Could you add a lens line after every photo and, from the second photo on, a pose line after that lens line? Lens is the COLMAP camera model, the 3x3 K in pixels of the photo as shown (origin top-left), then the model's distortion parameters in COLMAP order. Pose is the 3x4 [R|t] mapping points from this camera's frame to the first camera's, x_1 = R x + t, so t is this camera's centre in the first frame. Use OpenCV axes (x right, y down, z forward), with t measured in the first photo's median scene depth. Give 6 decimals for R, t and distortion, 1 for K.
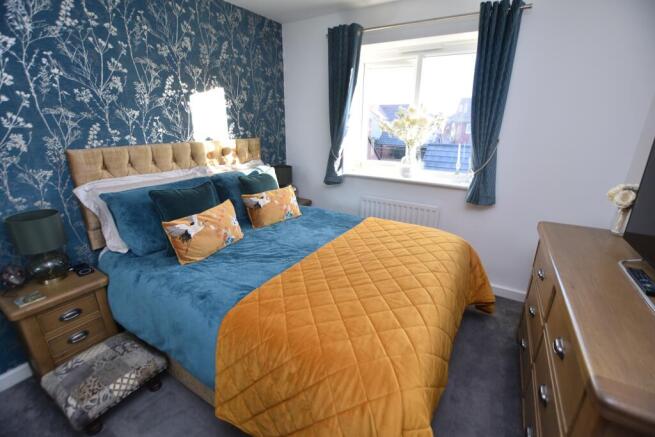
lens RADIAL K [[294.6, 0, 327.6], [0, 294.6, 217.9], [0, 0, 1]] dist [-0.015123, -0.000030]
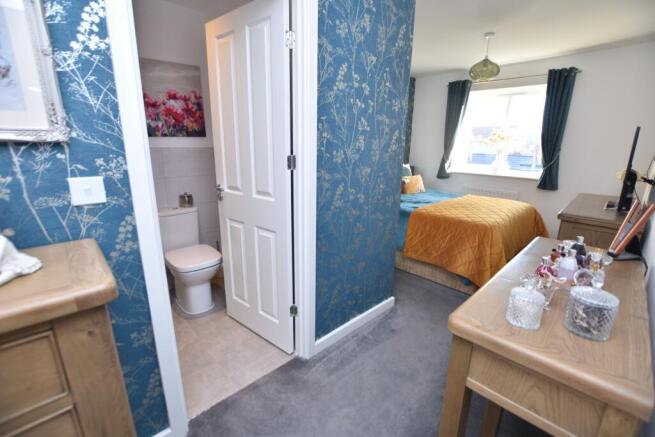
lens RADIAL K [[294.6, 0, 328.9], [0, 294.6, 218.2], [0, 0, 1]] dist [-0.015123, -0.000030]
pose [[0.966075, 0.069232, -0.248809, -0.187346], [-0.085068, 0.994940, -0.053457, 0.265321], [0.243849, 0.072809, 0.967076, -0.712823]]
